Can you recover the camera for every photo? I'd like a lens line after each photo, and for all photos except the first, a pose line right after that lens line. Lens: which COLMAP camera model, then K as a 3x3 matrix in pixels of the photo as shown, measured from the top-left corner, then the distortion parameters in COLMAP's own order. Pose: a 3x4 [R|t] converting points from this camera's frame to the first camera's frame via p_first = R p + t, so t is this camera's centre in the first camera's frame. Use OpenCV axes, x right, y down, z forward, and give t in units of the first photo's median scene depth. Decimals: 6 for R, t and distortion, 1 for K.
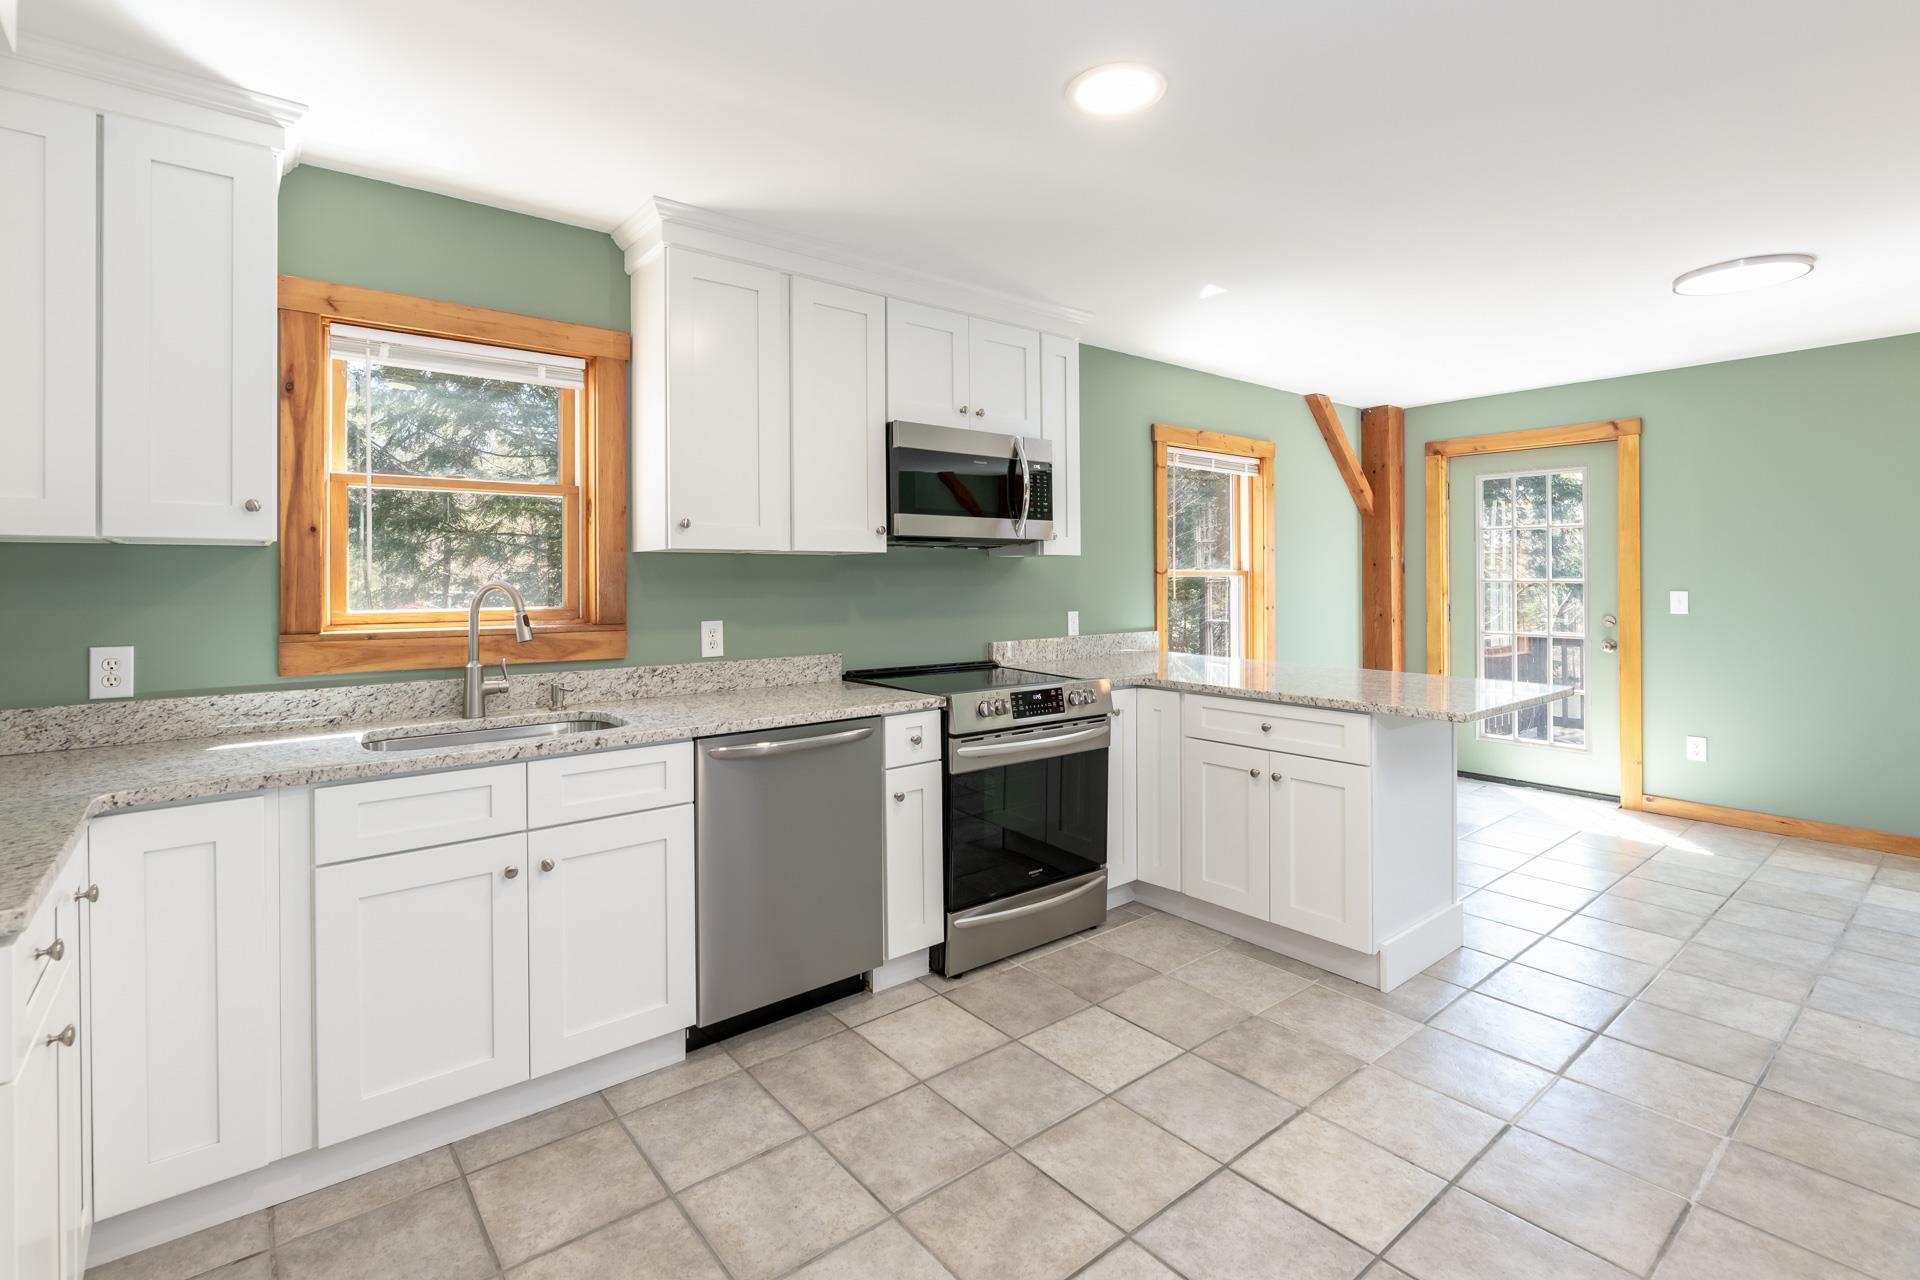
lens RADIAL K [[899.3, 0, 929.4], [0, 899.3, 570.8], [0, 0, 1]] dist [0.000264, -0.000155]
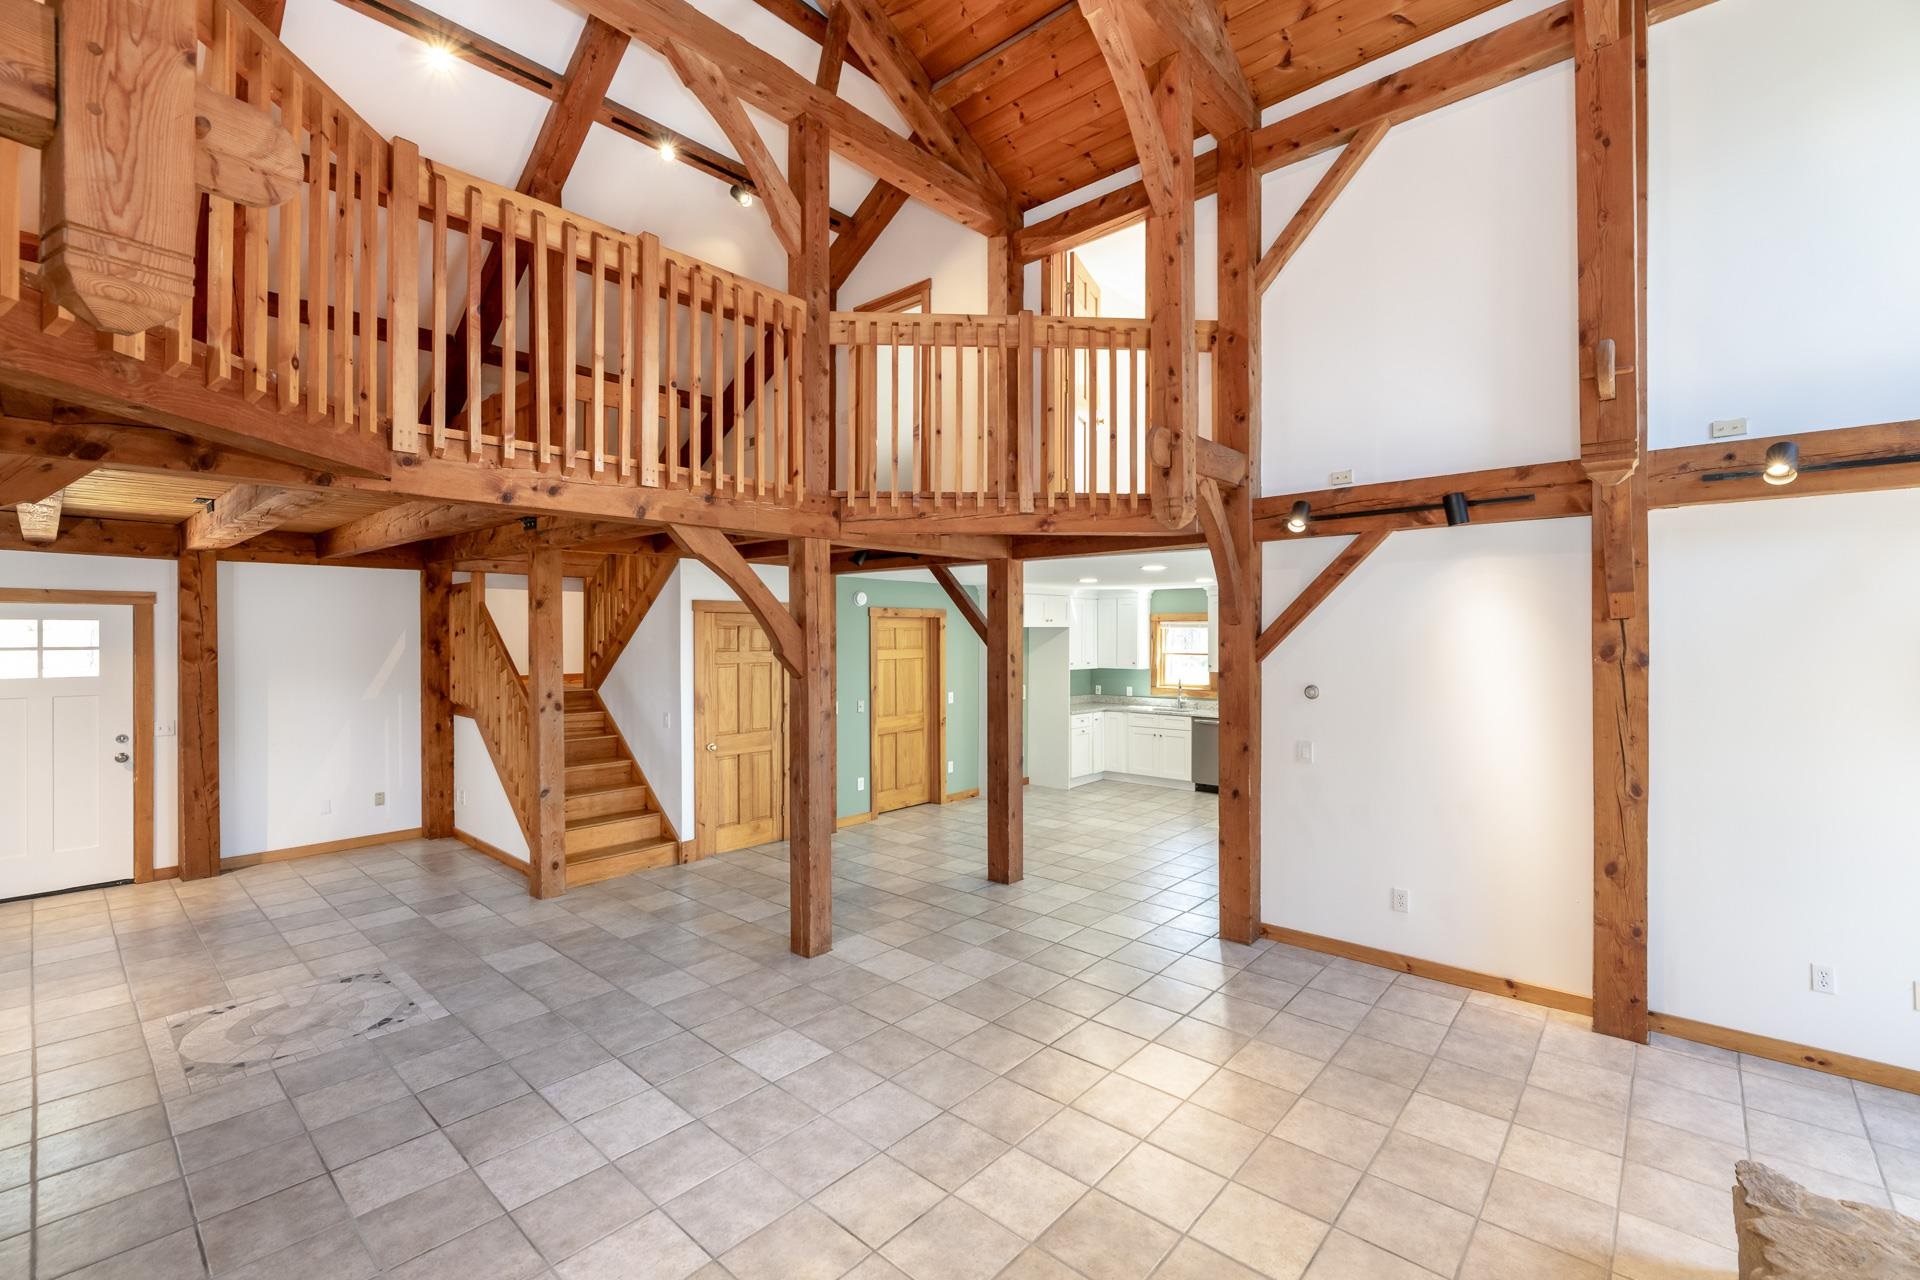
lens RADIAL K [[829.4, 0, 968.3], [0, 829.4, 634.2], [0, 0, 1]] dist [-0.000814, -0.001781]
pose [[0.170958, 0.003441, -0.985272, 2.955575], [0.000804, 0.999993, 0.003632, -0.192752], [0.985278, -0.001413, 0.170954, -0.635451]]
